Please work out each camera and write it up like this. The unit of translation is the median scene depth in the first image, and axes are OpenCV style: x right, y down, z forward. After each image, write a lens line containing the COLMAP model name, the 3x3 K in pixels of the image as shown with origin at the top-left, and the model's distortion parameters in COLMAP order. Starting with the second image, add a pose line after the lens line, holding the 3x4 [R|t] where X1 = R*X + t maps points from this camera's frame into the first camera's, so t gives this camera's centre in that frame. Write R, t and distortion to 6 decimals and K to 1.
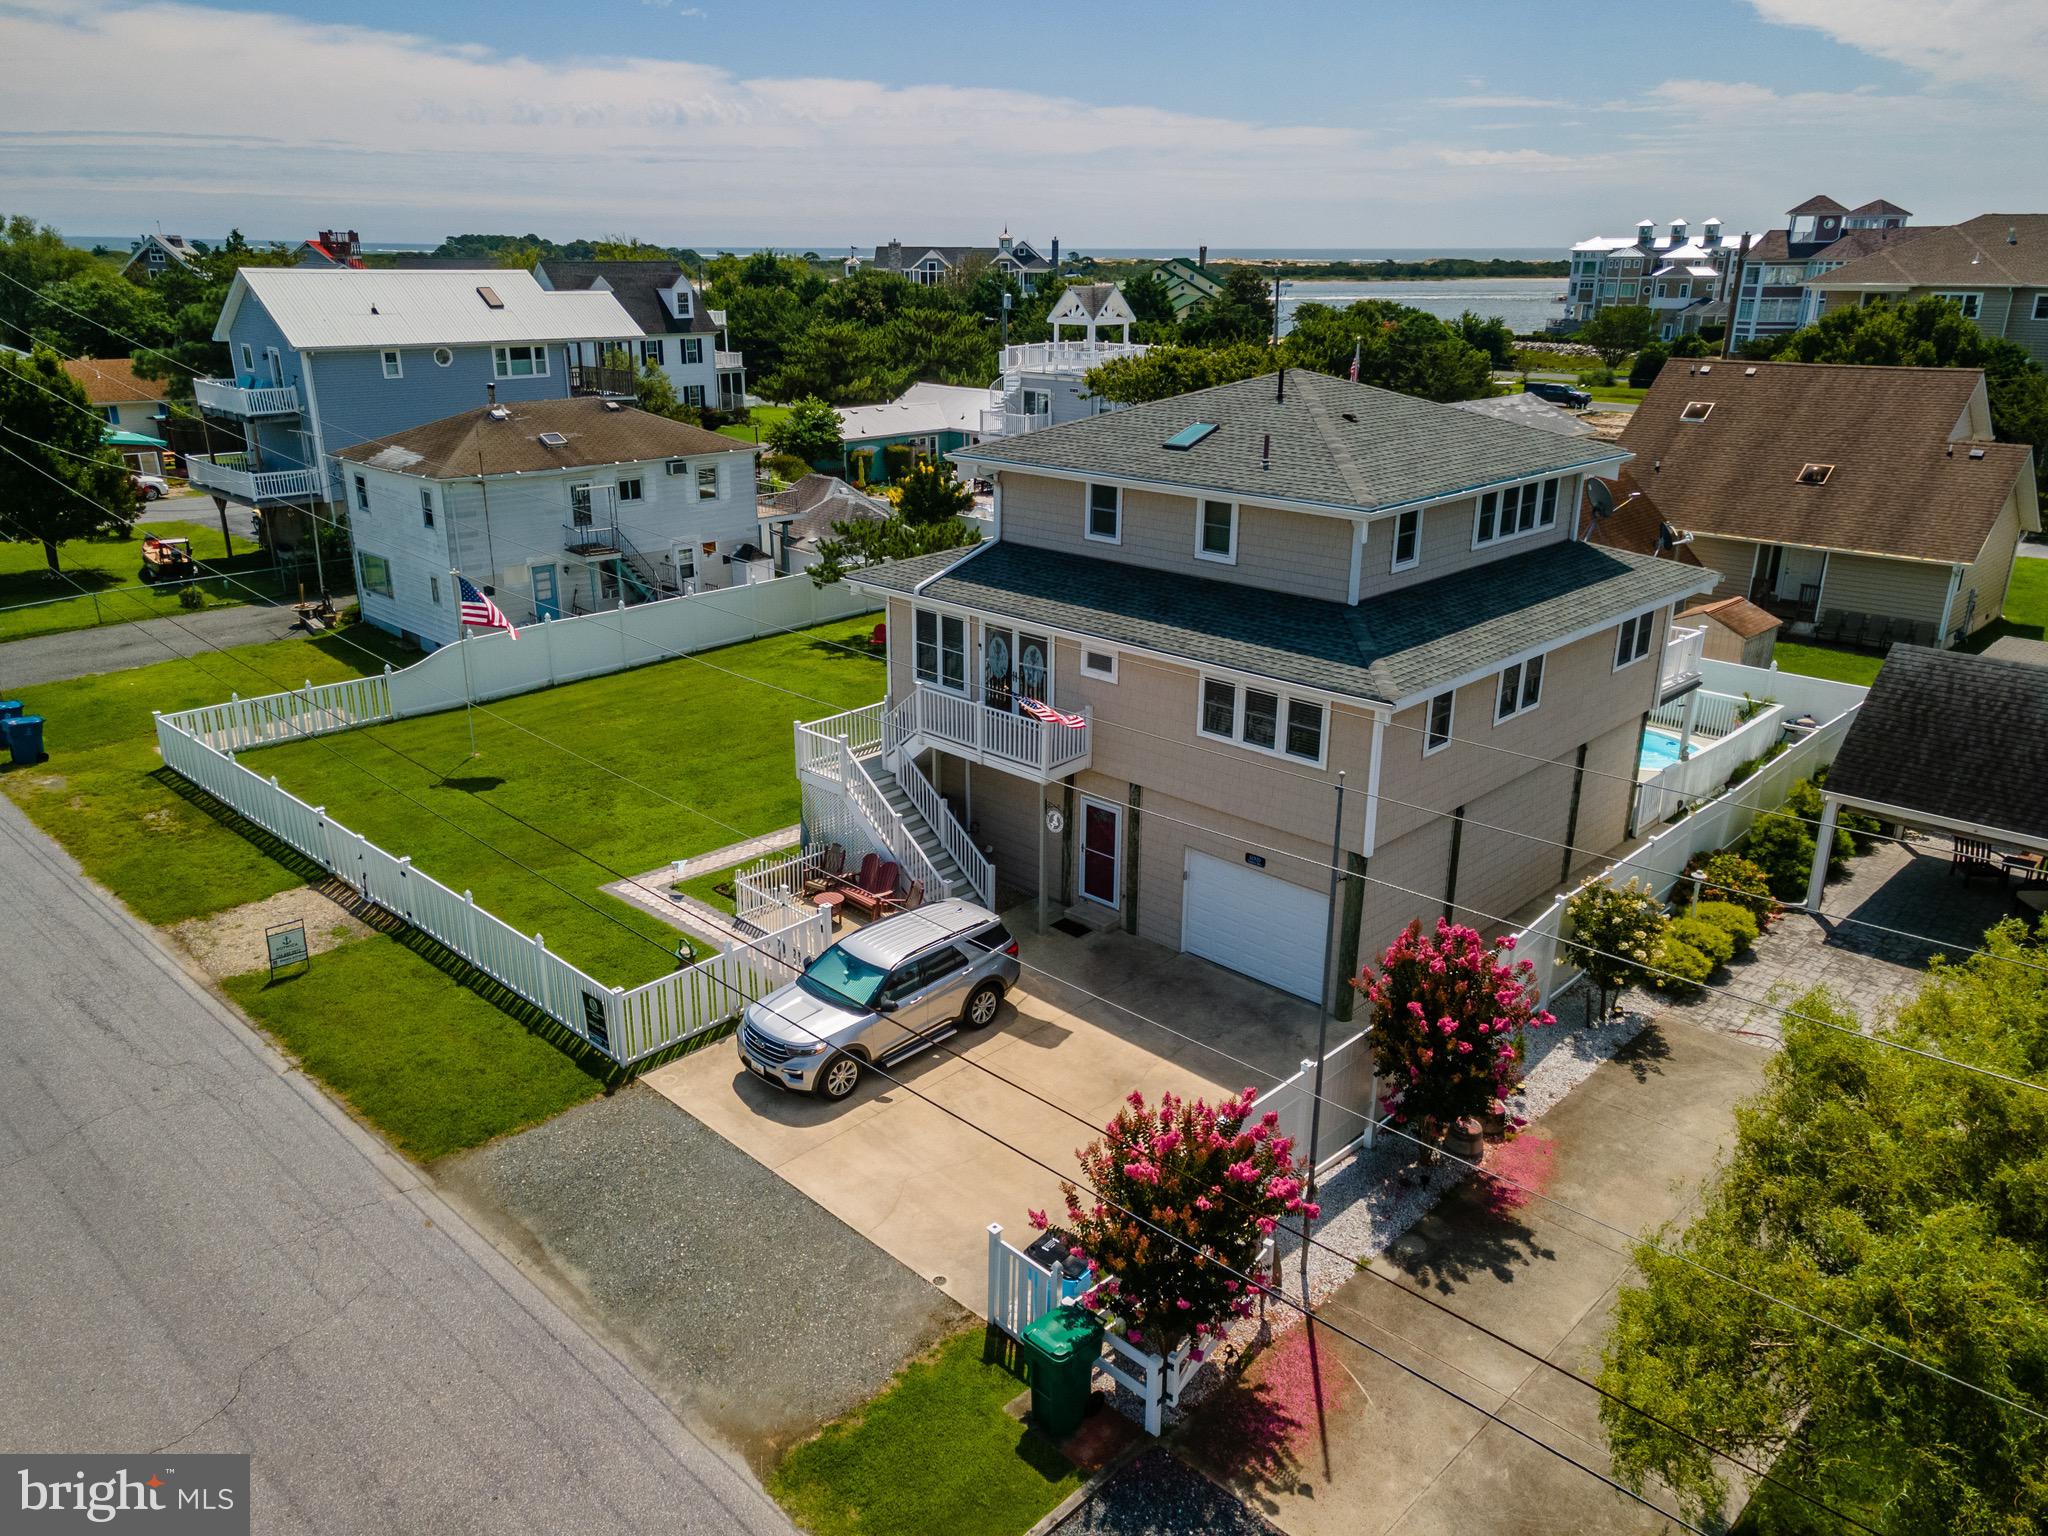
lens RADIAL K [[1483.6, 0, 1012.4], [0, 1483.6, 763.7], [0, 0, 1]] dist [0.034744, 0.020330]
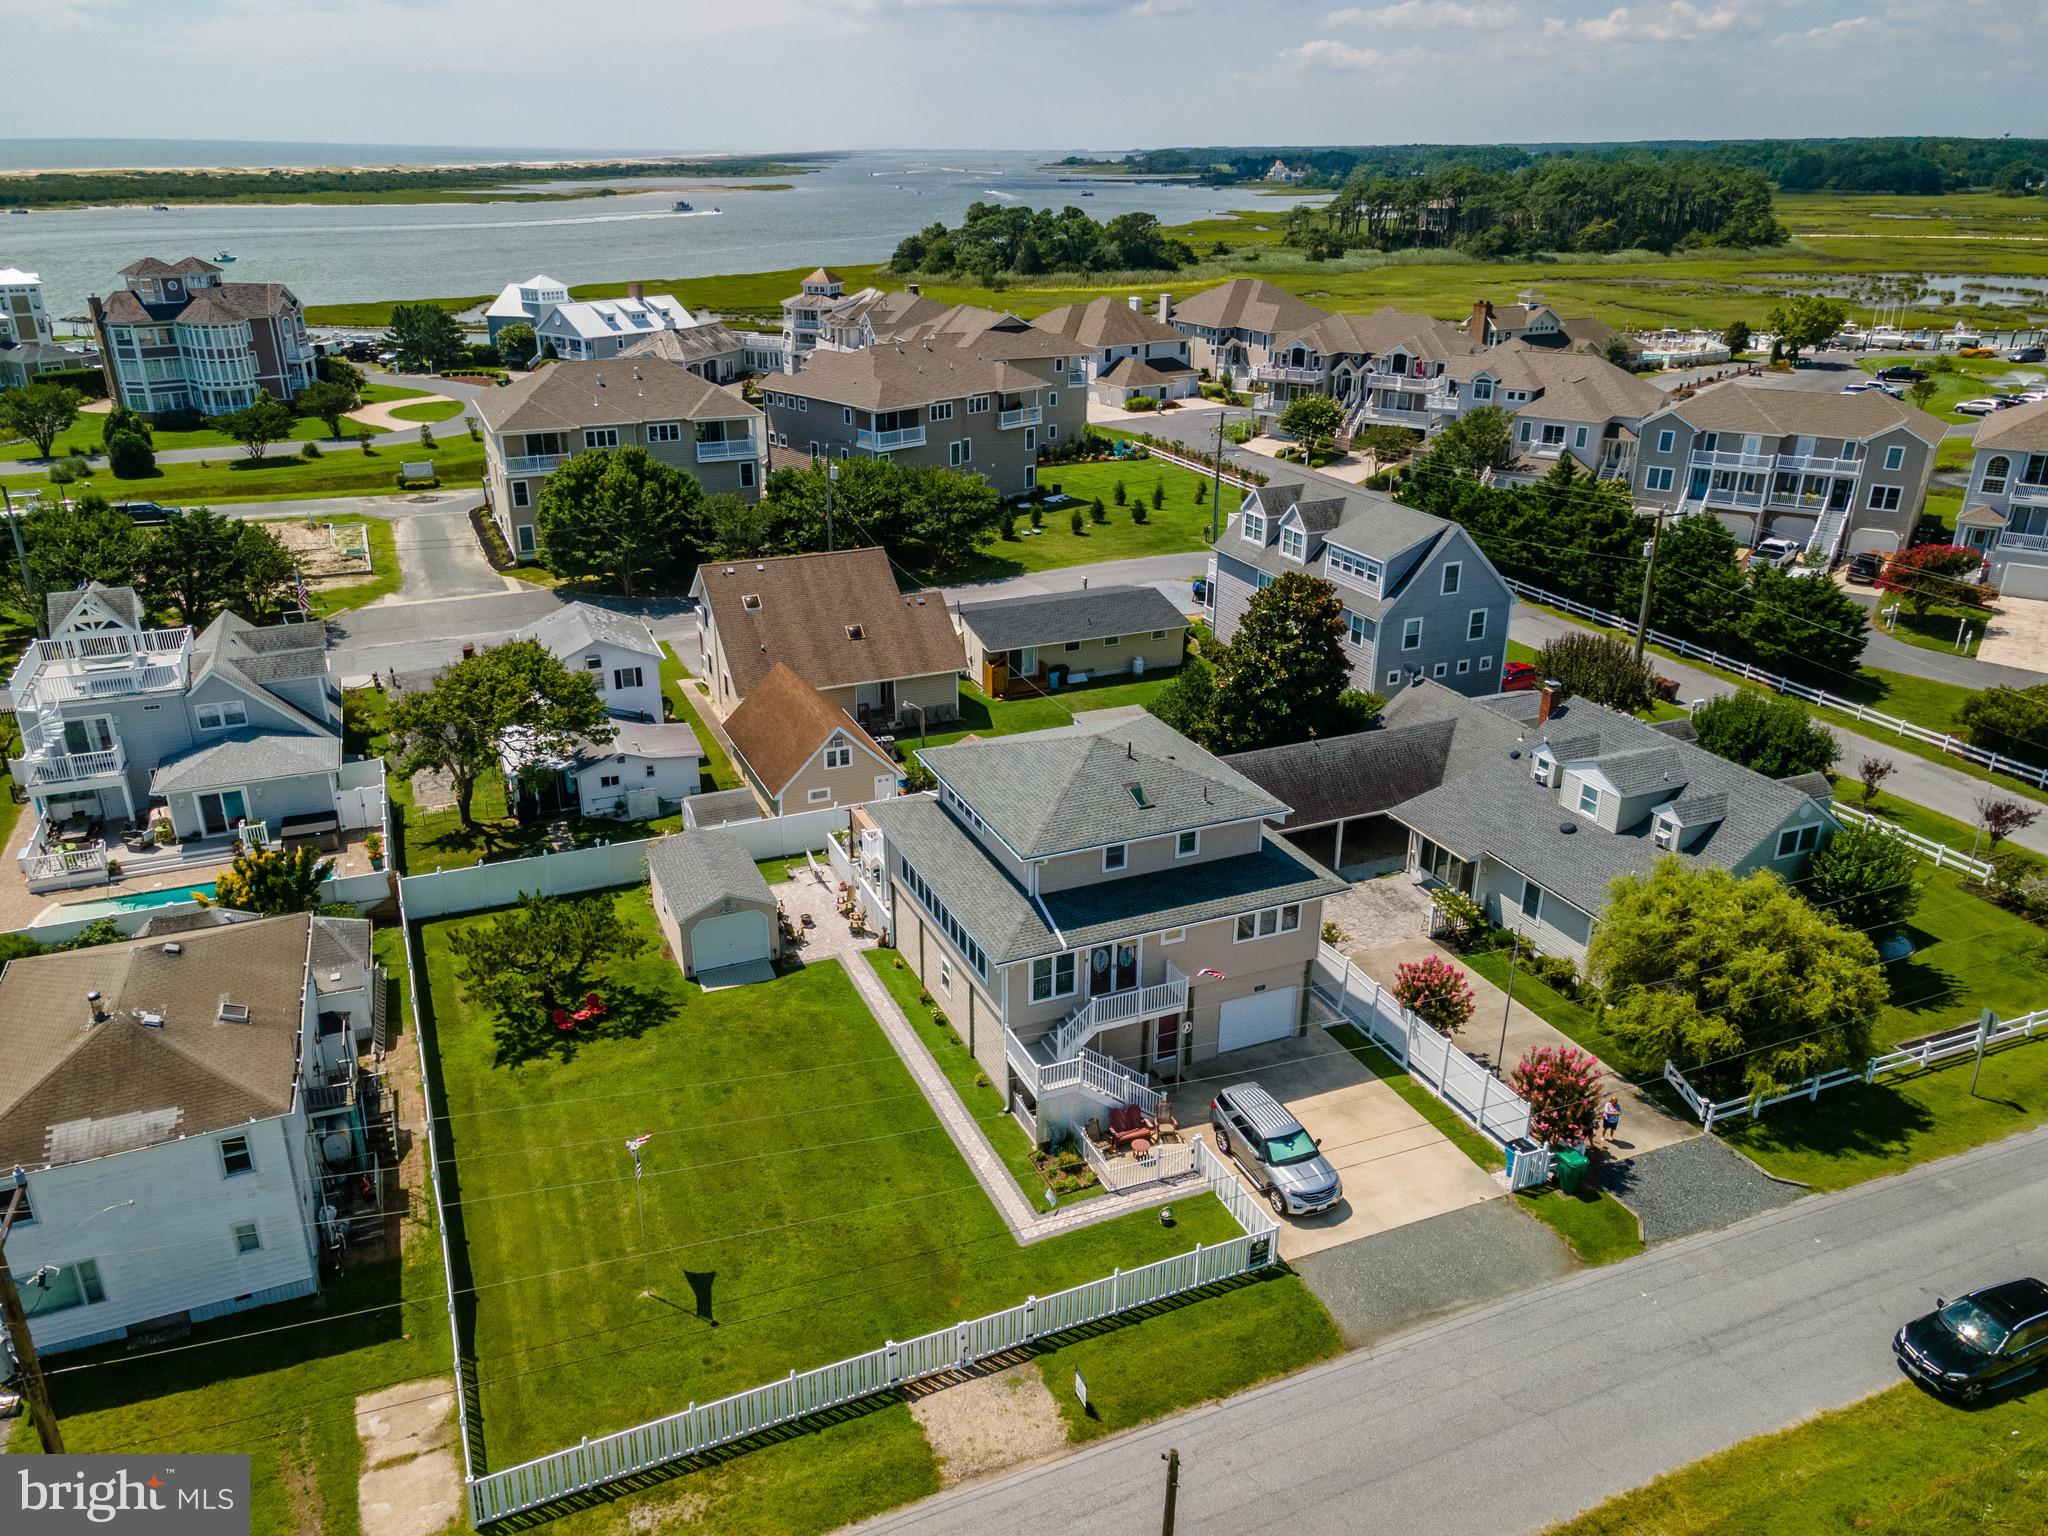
lens RADIAL K [[1483.6, 0, 1012.6], [0, 1483.6, 763.8], [0, 0, 1]] dist [0.034744, 0.020330]
pose [[0.379078, -0.355579, 0.854321, -1.380989], [0.303145, 0.919999, 0.248404, -0.715954], [-0.874302, 0.164819, 0.456543, 0.311765]]
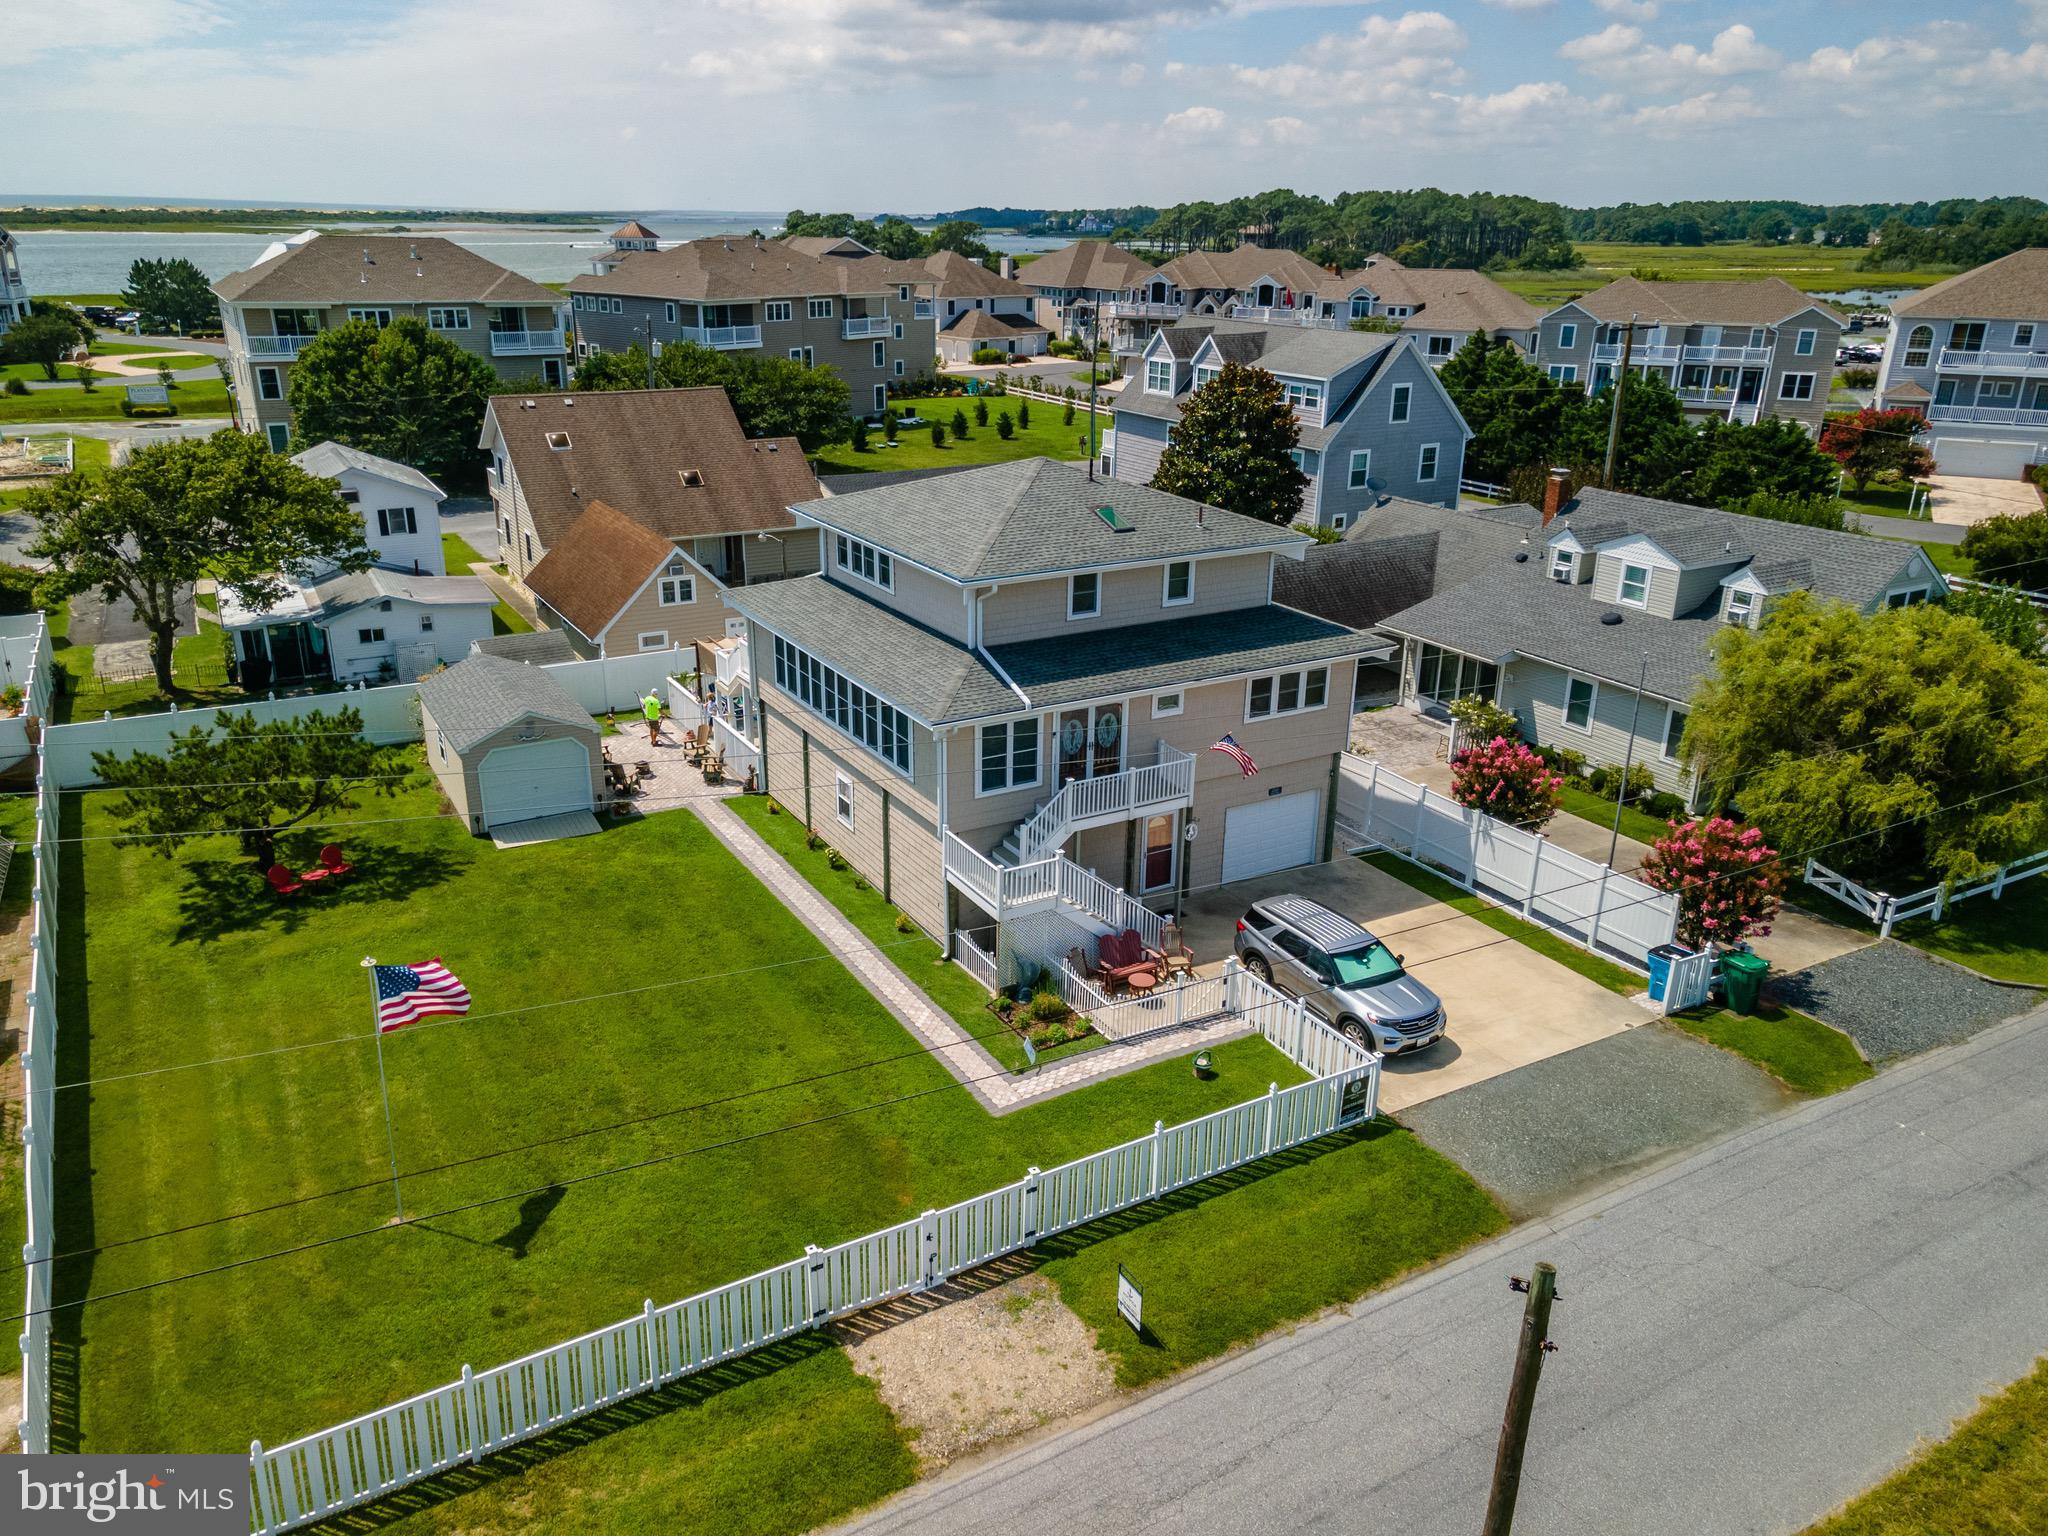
lens RADIAL K [[1483.6, 0, 1011.8], [0, 1483.6, 760.4], [0, 0, 1]] dist [0.034744, 0.020330]
pose [[0.267320, -0.331670, 0.904729, -1.084720], [0.307063, 0.919272, 0.246273, -0.358322], [-0.913374, 0.211975, 0.347583, 0.659077]]
